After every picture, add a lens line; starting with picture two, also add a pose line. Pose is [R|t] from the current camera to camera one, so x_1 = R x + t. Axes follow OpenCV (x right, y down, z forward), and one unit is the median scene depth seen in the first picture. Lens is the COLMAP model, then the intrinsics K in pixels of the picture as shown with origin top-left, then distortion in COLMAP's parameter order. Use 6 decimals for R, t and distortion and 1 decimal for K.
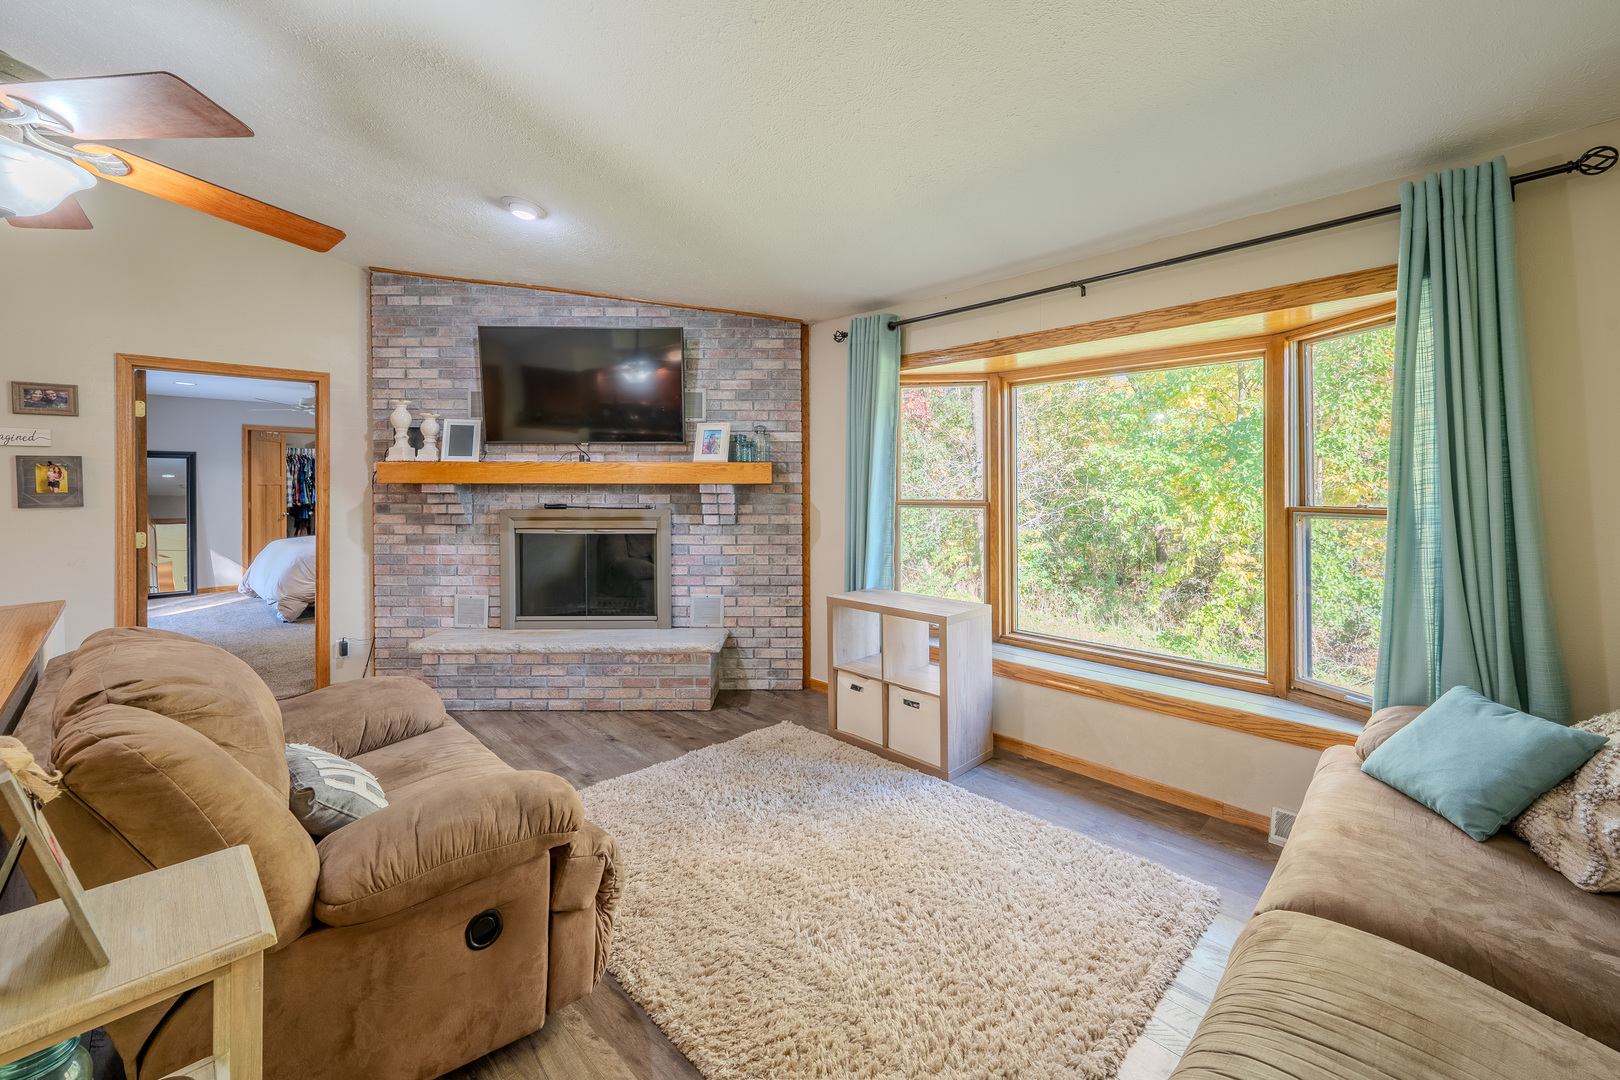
lens RADIAL K [[646.8, 0, 806.4], [0, 646.8, 471.5], [0, 0, 1]] dist [0.010993, -0.000122]
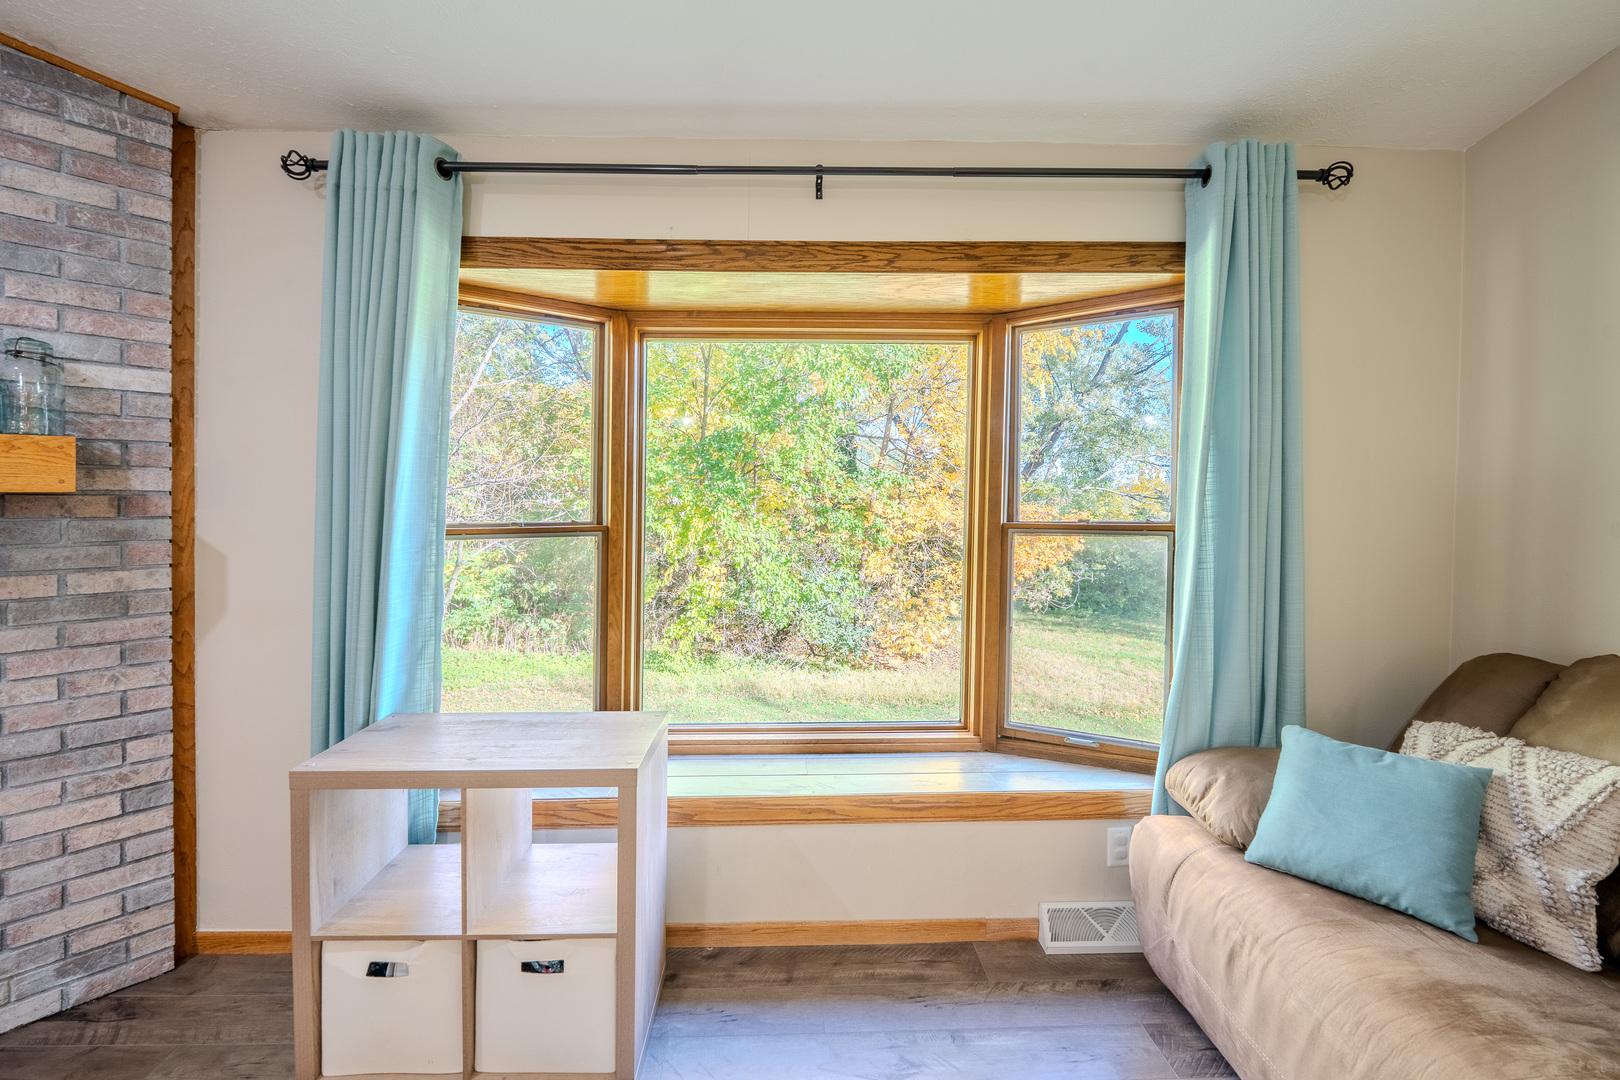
lens RADIAL K [[672.0, 0, 796.4], [0, 672.0, 495.0], [0, 0, 1]] dist [-0.014560, 0.000219]
pose [[0.679209, 0.003419, 0.733937, -0.048485], [-0.016003, 0.999820, 0.010152, 0.009148], [-0.733770, -0.018640, 0.679142, 0.407028]]
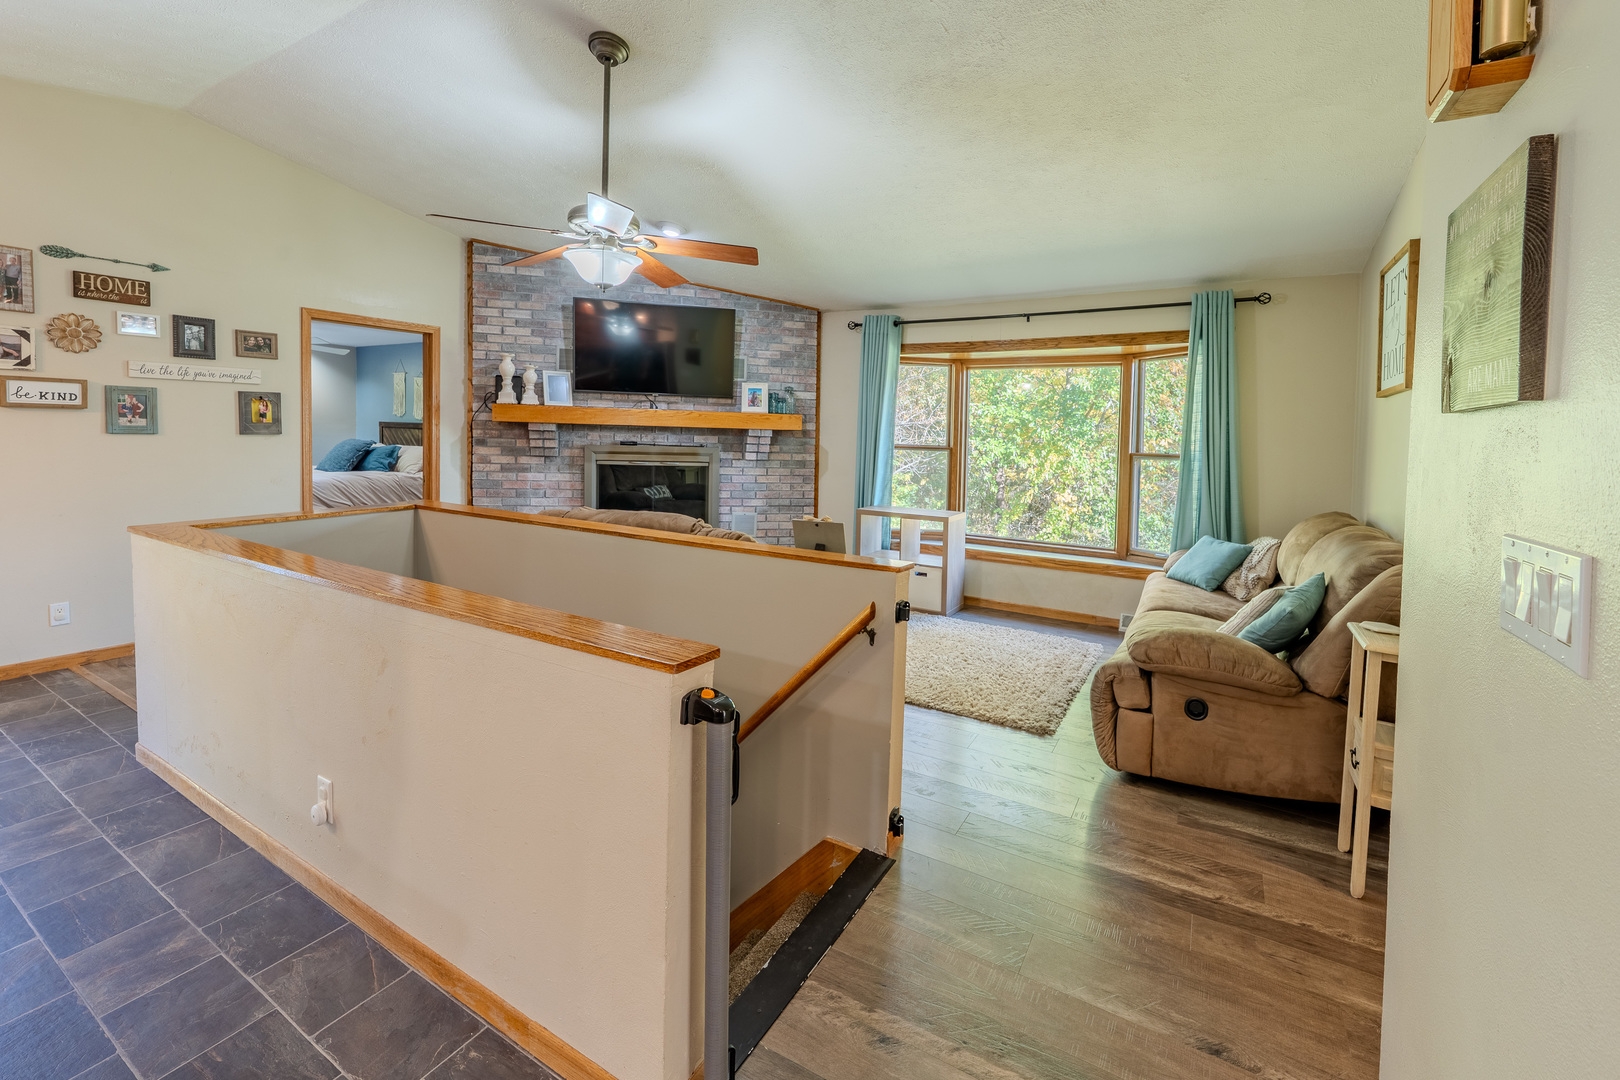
lens RADIAL K [[683.9, 0, 806.0], [0, 683.9, 447.8], [0, 0, 1]] dist [0.000474, 0.000023]
pose [[0.966542, 0.020609, 0.255679, -0.393865], [-0.032528, 0.998568, 0.042477, -0.005652], [-0.254437, -0.049372, 0.965828, -0.379916]]
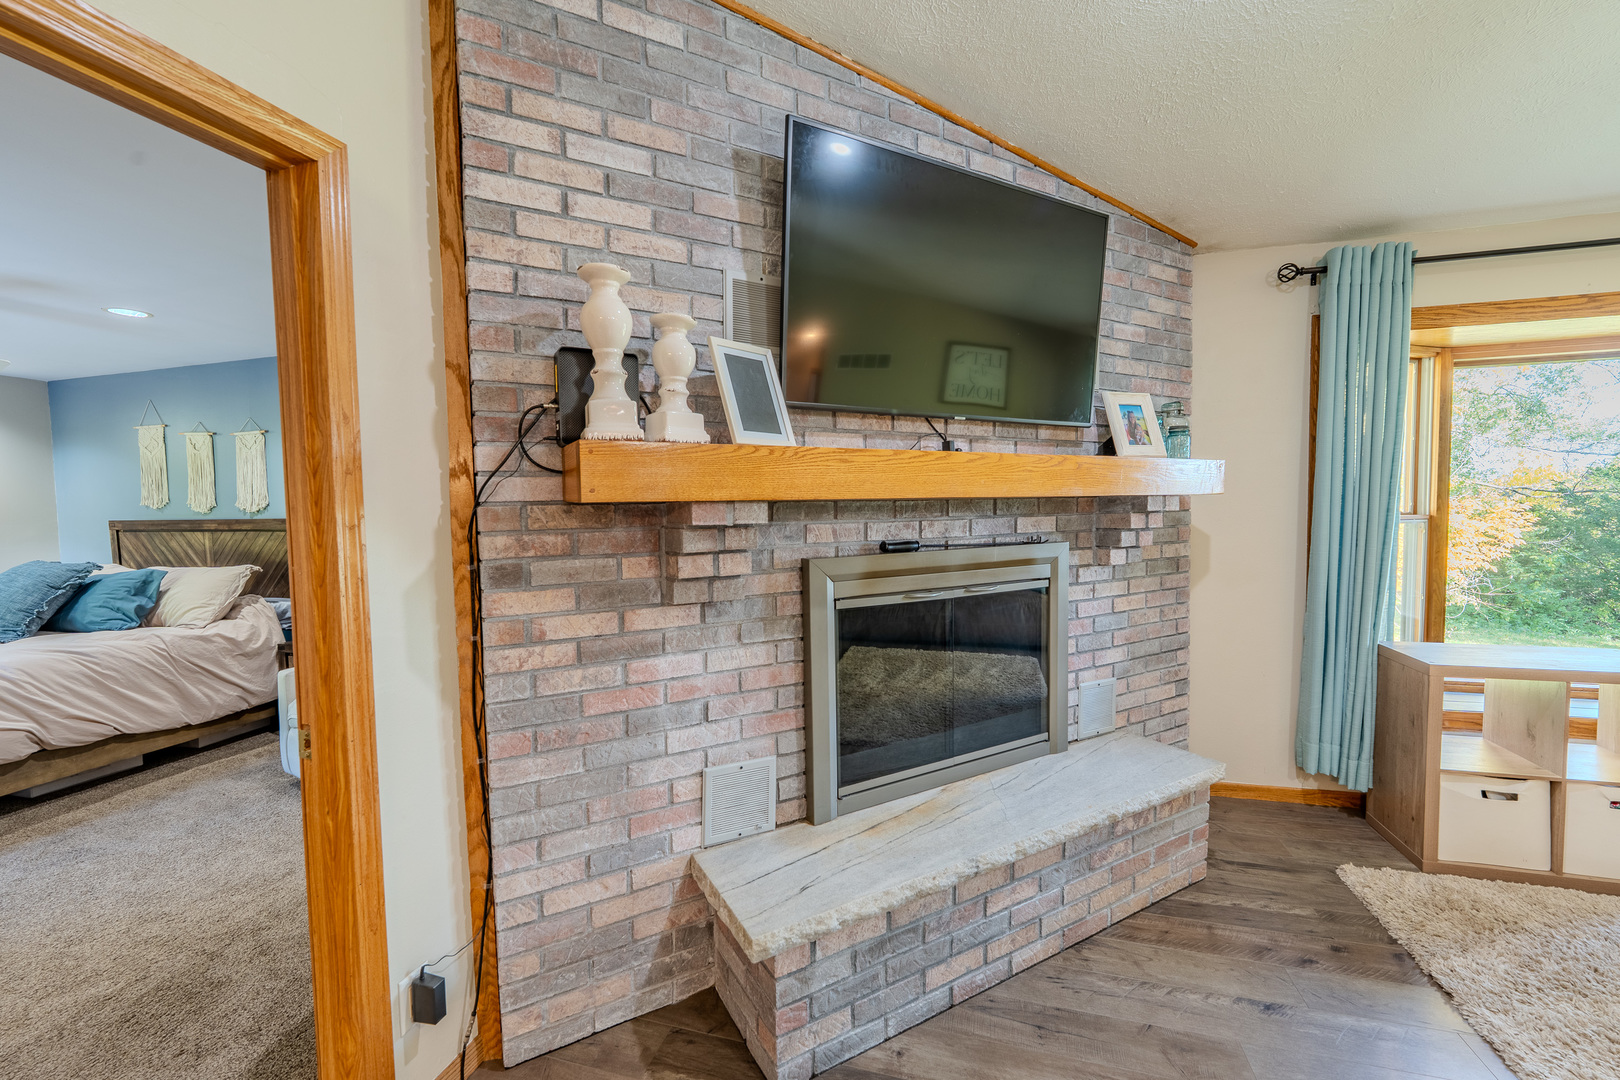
lens RADIAL K [[656.6, 0, 804.1], [0, 656.6, 523.2], [0, 0, 1]] dist [-0.000640, -0.000034]
pose [[0.874439, -0.030426, 0.484181, -0.685312], [0.009036, 0.998880, 0.046451, 0.013204], [-0.485052, -0.036243, 0.873734, 0.608108]]
